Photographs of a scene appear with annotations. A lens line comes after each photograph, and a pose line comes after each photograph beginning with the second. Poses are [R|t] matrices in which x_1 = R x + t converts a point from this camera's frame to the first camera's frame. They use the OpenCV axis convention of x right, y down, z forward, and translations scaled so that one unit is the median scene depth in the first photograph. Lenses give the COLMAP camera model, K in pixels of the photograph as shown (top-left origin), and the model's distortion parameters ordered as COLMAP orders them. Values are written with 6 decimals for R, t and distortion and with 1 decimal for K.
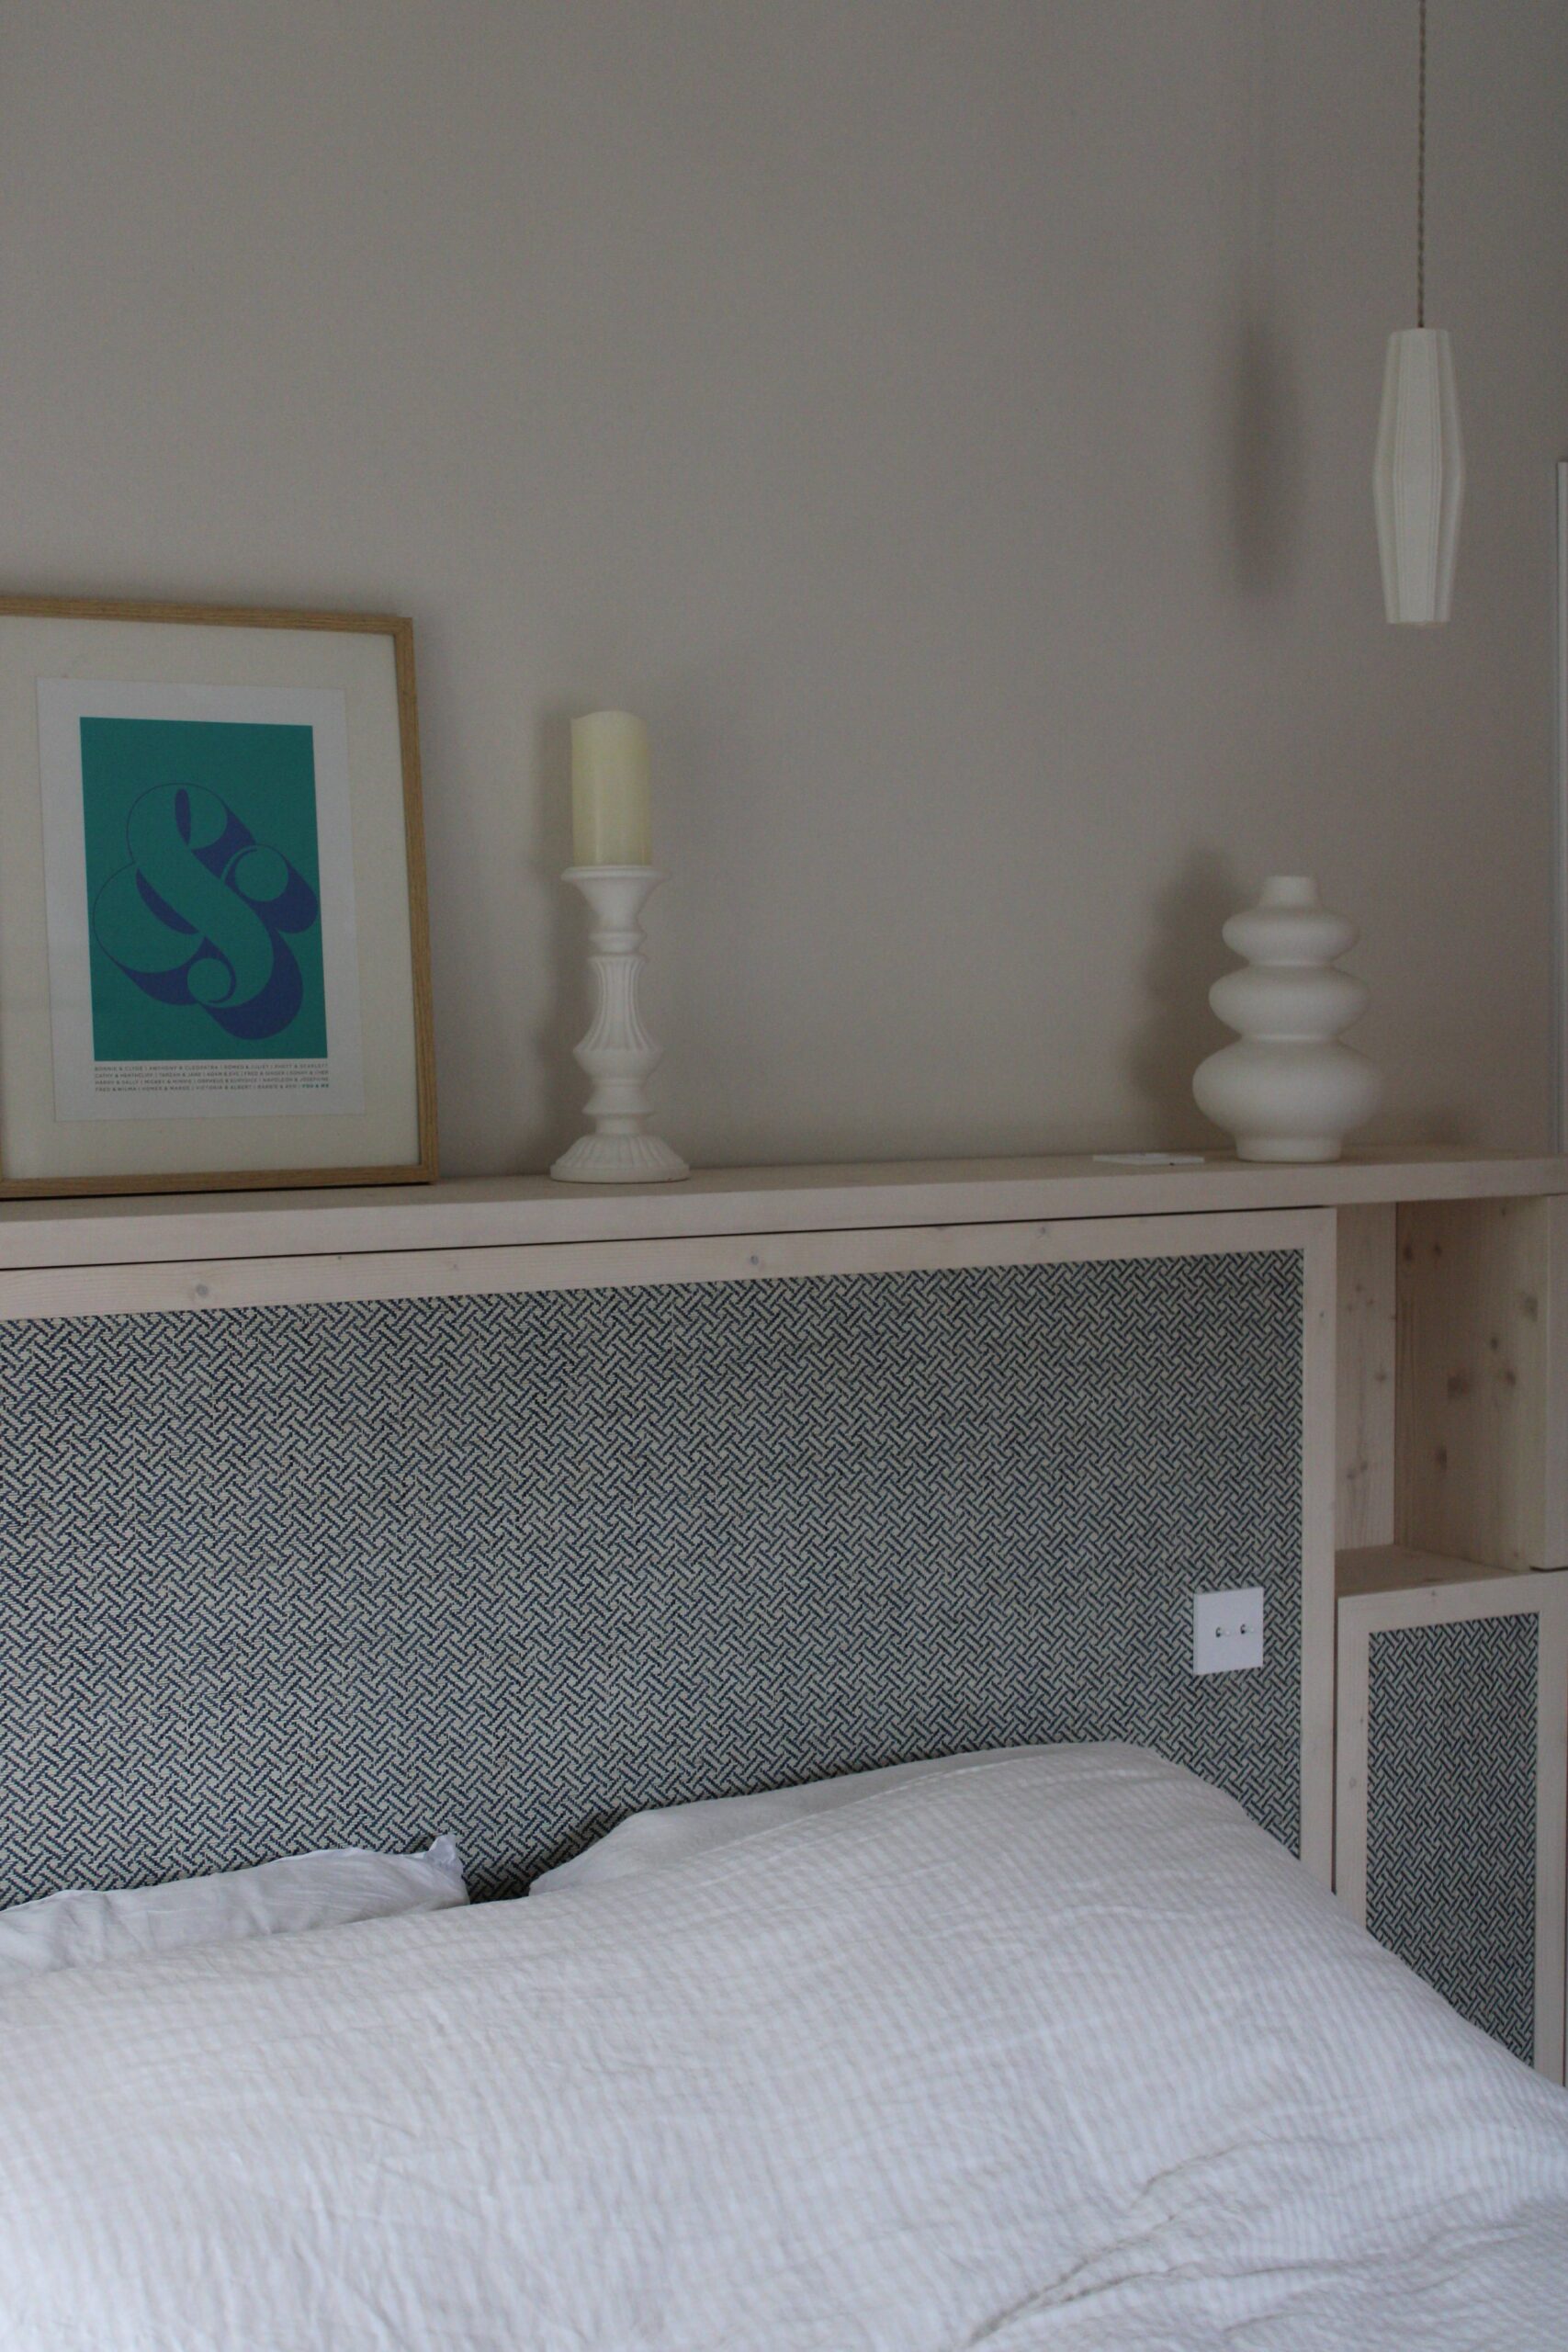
lens RADIAL K [[3346.7, 0, 778.5], [0, 3346.7, 1173.4], [0, 0, 1]] dist [0.002223, 0.000000]
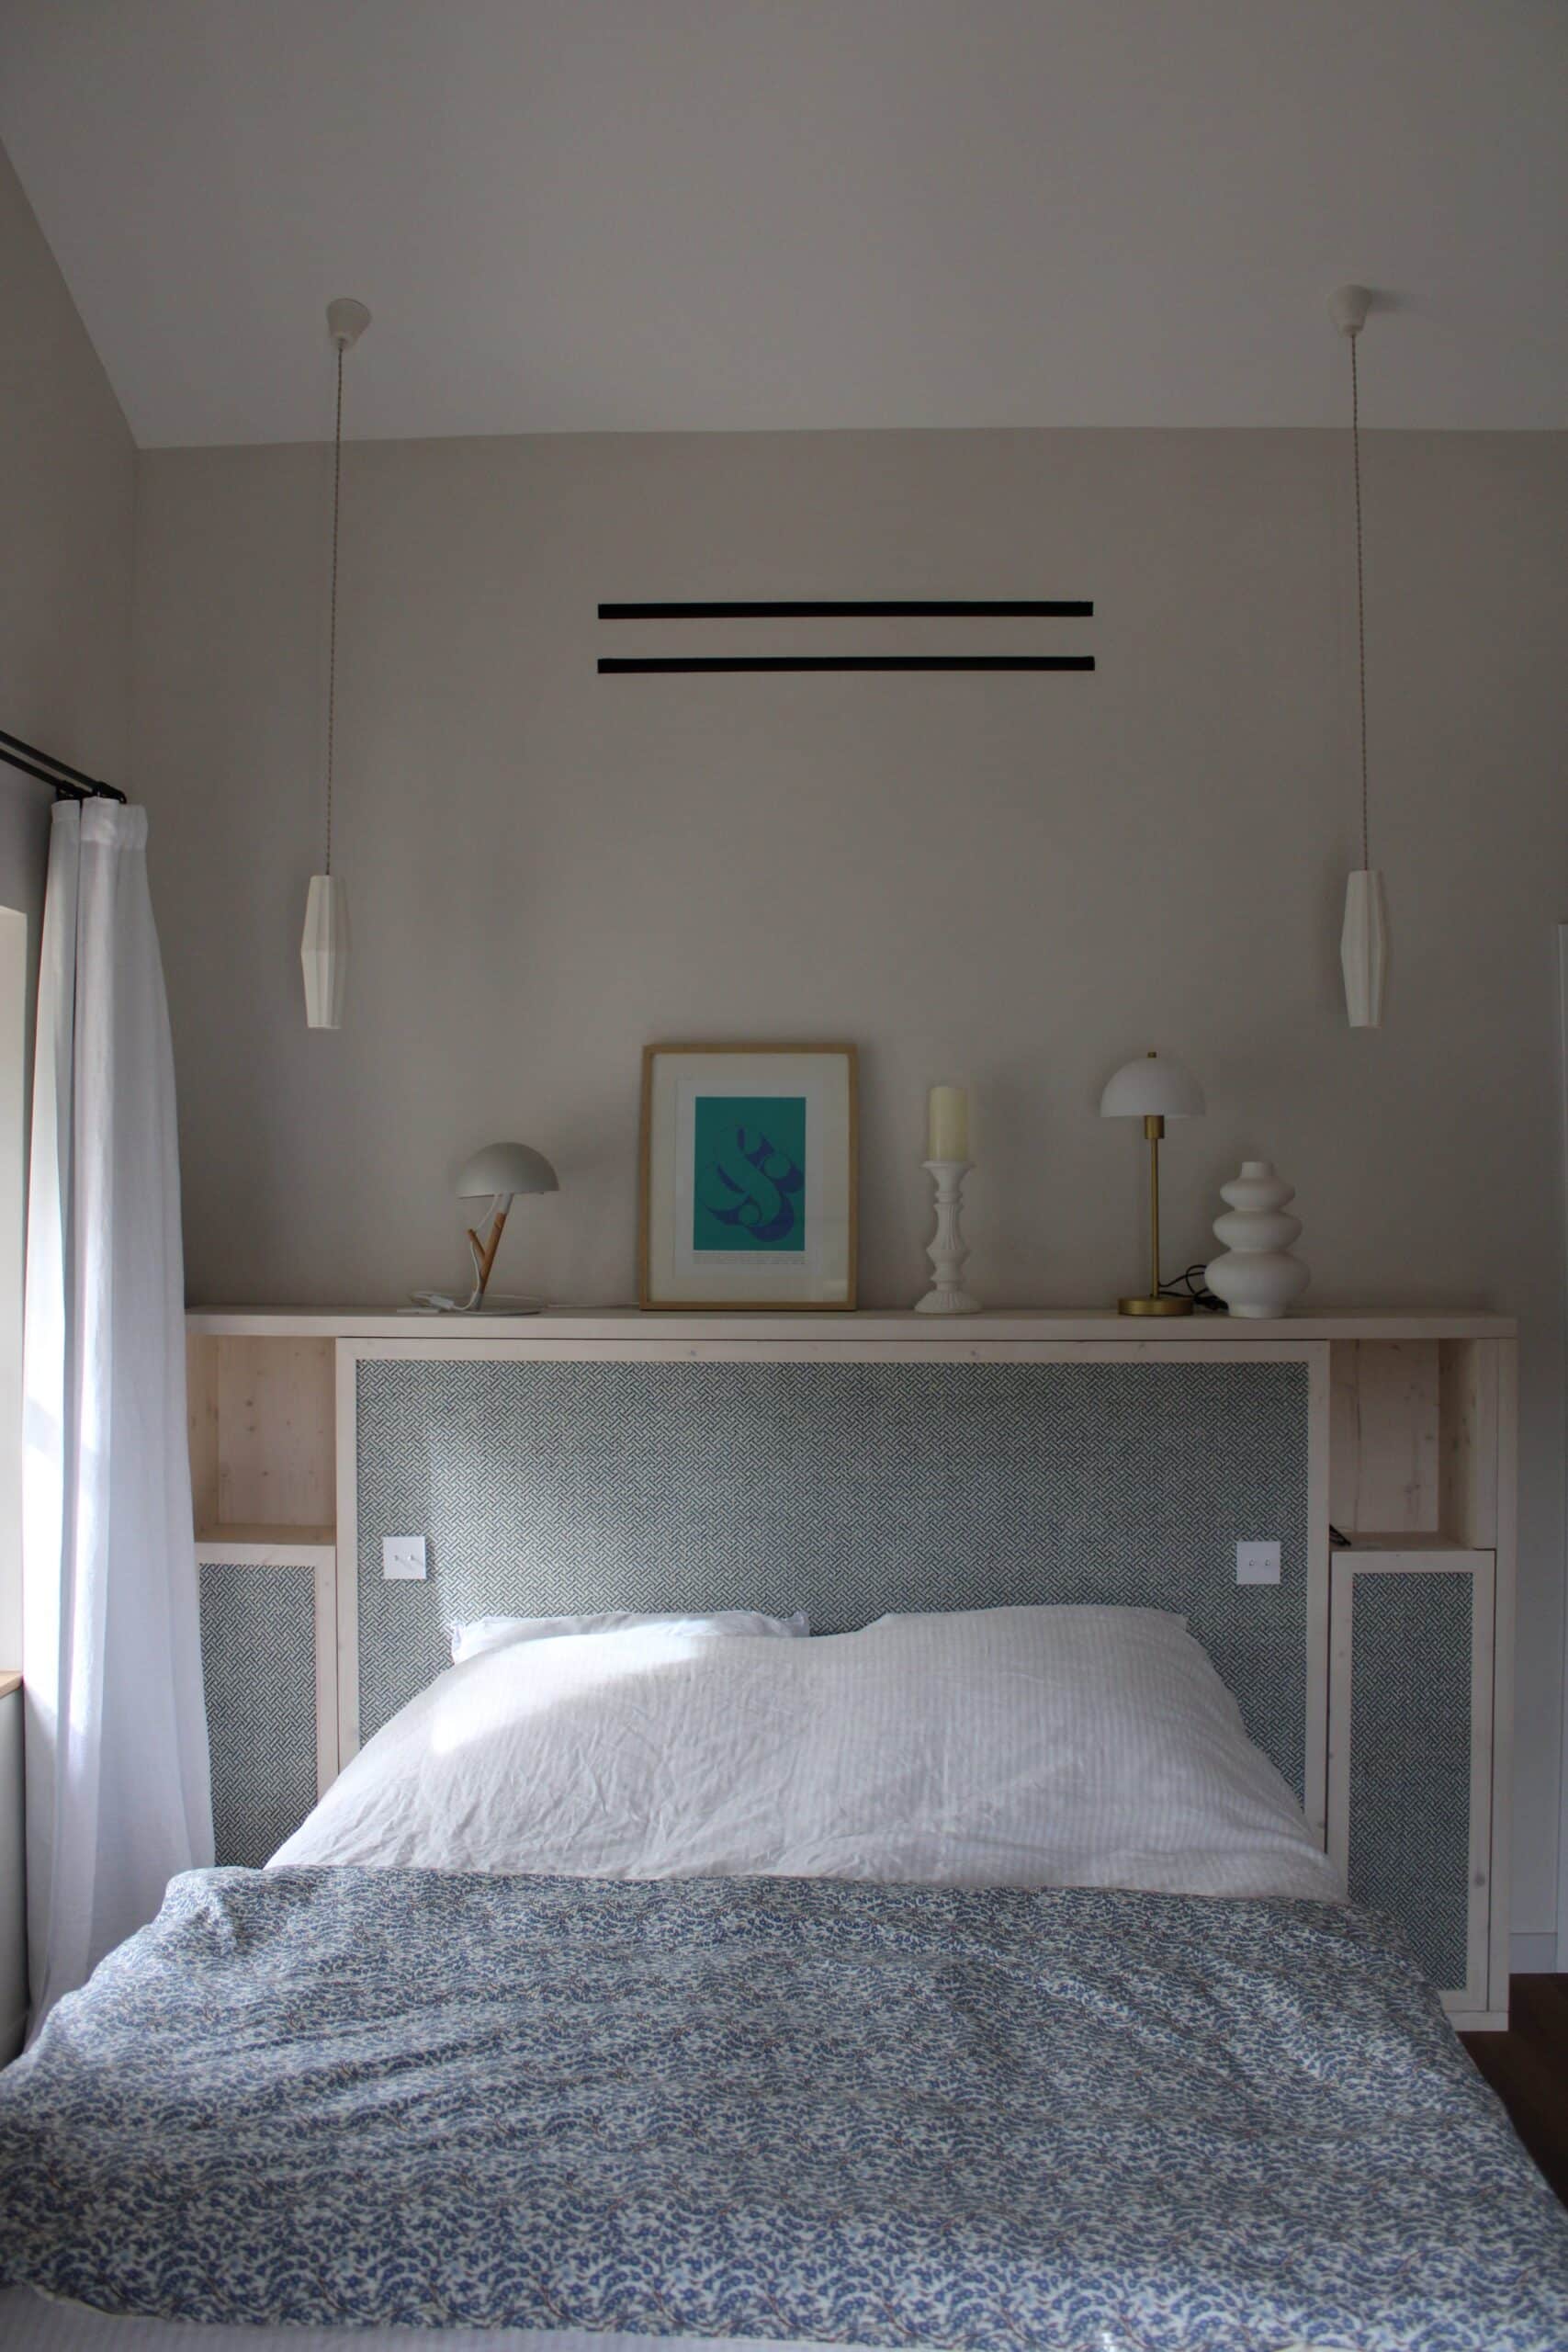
lens RADIAL K [[1987.8, 0, 786.3], [0, 1987.8, 1175.7], [0, 0, 1]] dist [-0.120664, 0.057666]
pose [[0.855537, 0.000832, -0.517741, 0.509464], [-0.034424, 0.997877, -0.055281, -0.011246], [0.516596, 0.065118, 0.853749, -0.102251]]
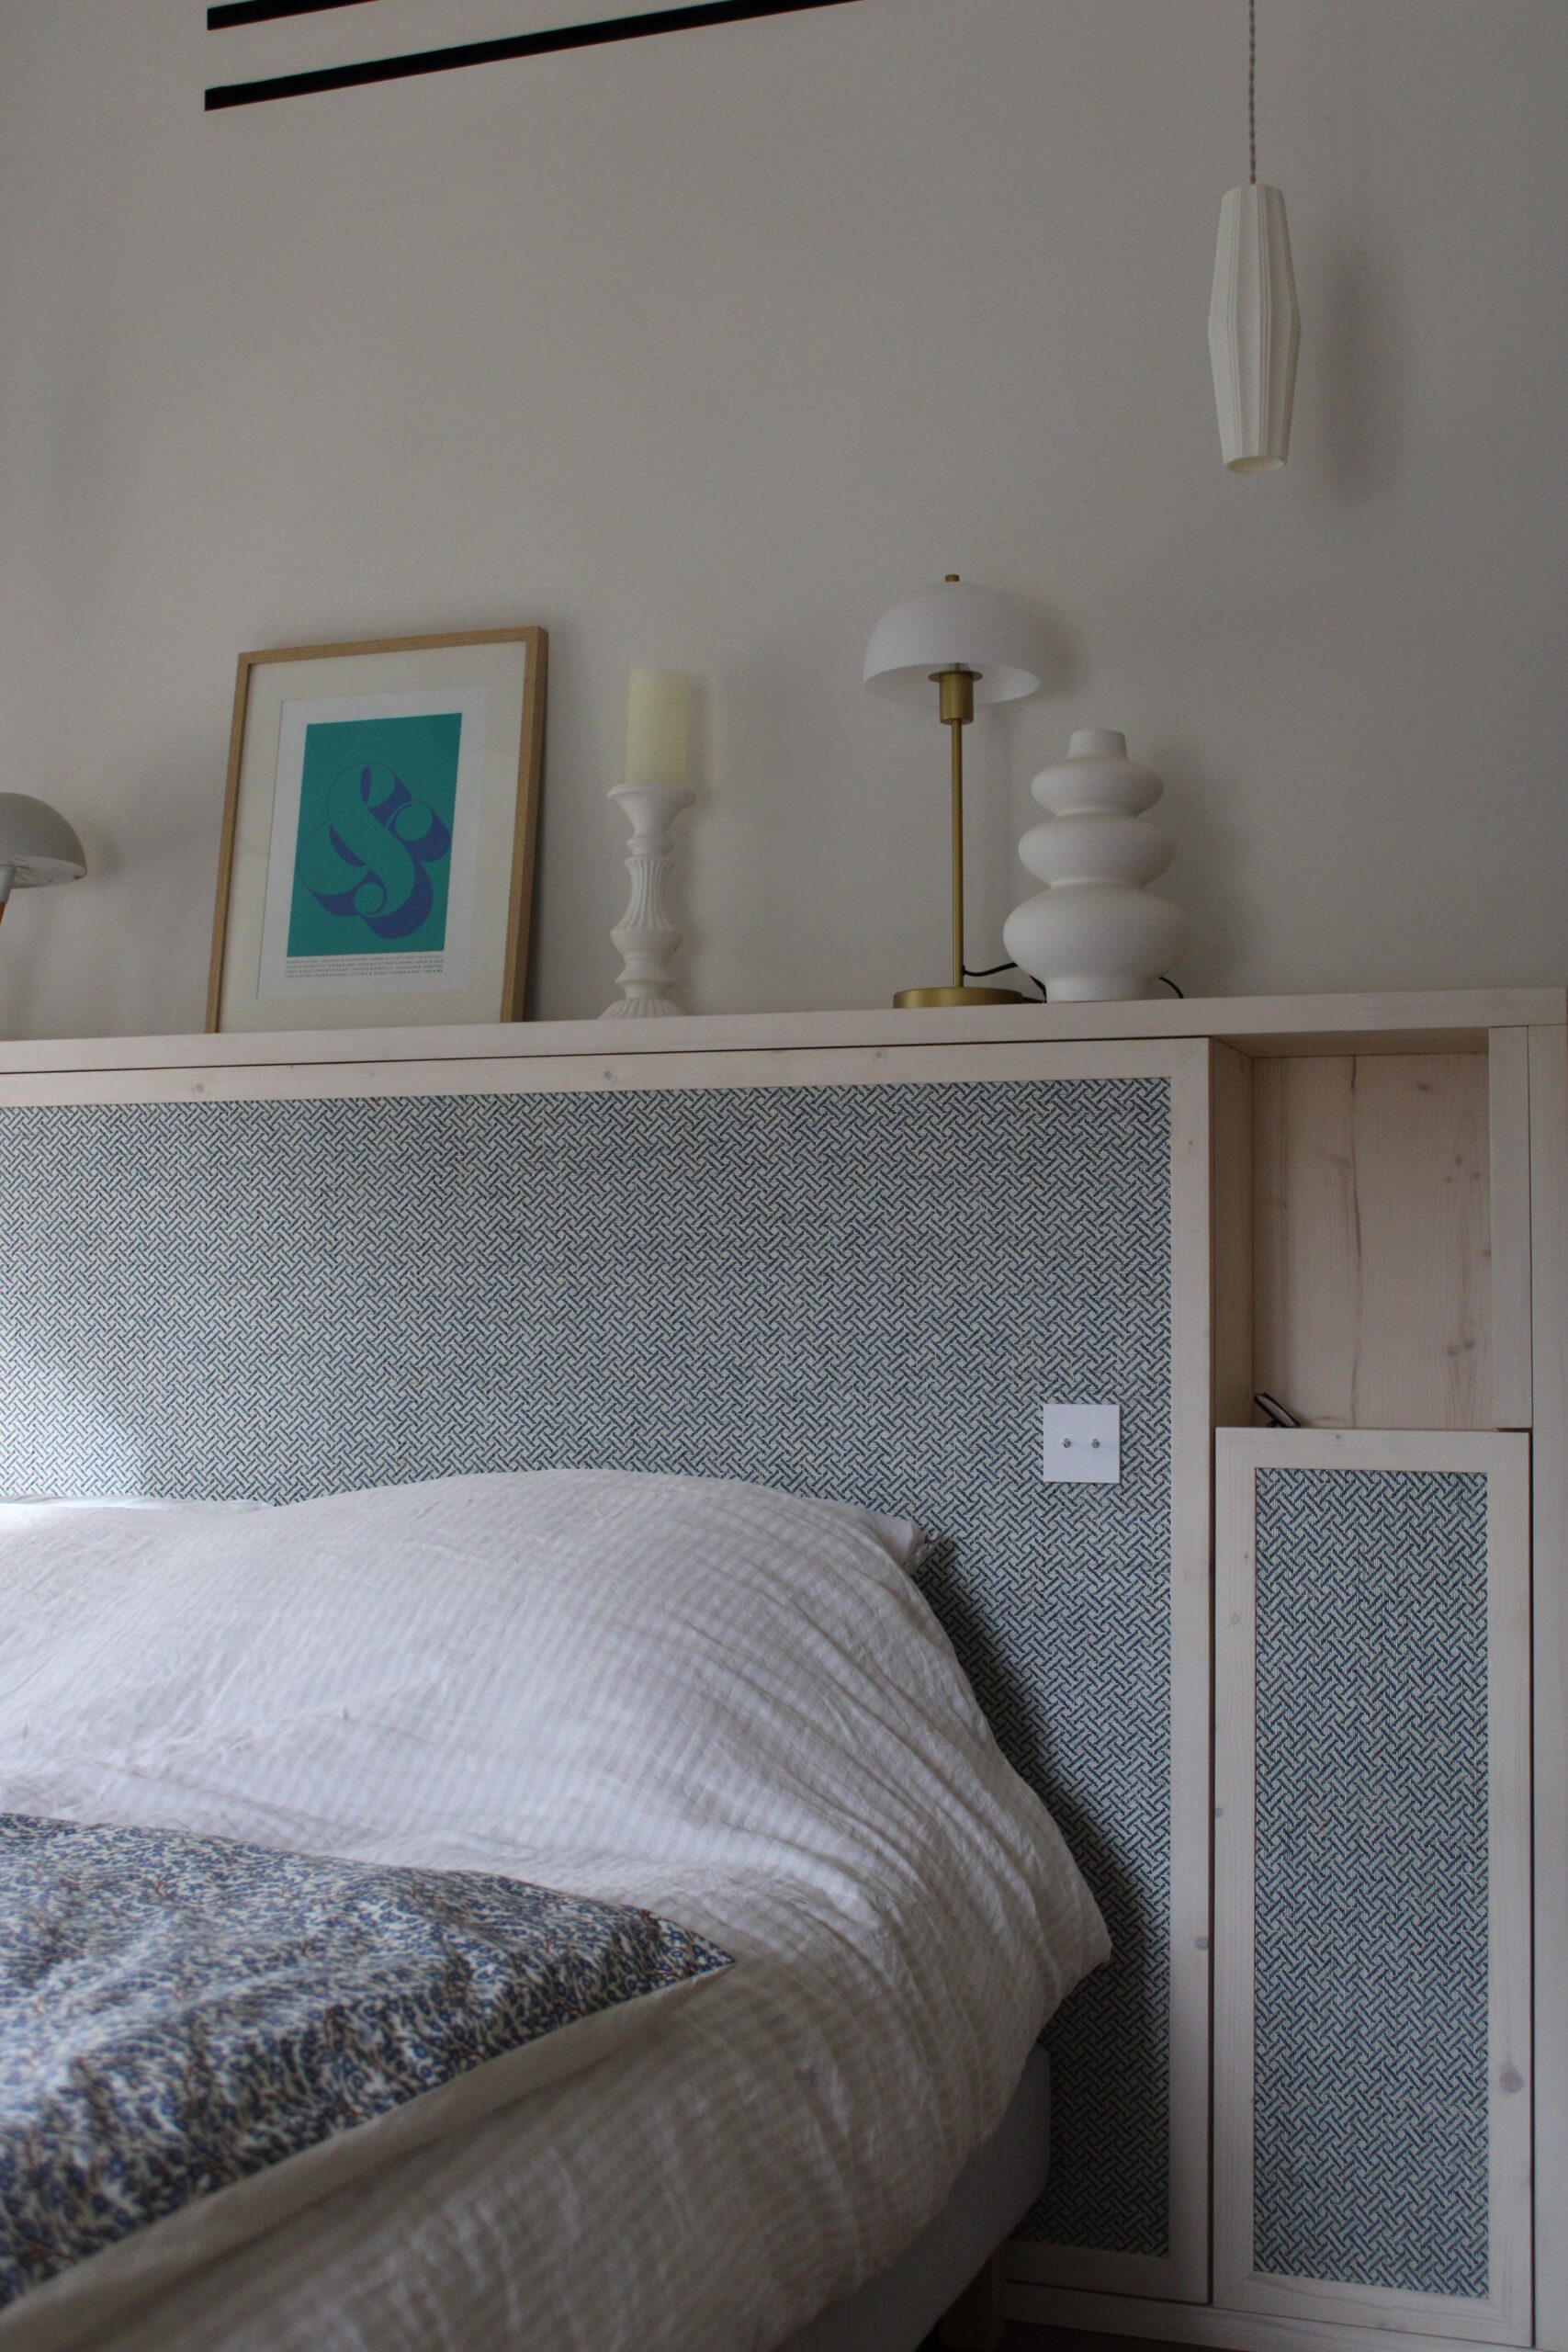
lens RADIAL K [[2652.5, 0, 776.4], [0, 2652.5, 1187.6], [0, 0, 1]] dist [-0.062592, 0.000000]
pose [[0.657455, -0.033383, -0.752754, 0.735027], [-0.058442, 0.993749, -0.095114, 0.150198], [0.751224, 0.106525, 0.651394, 0.410430]]
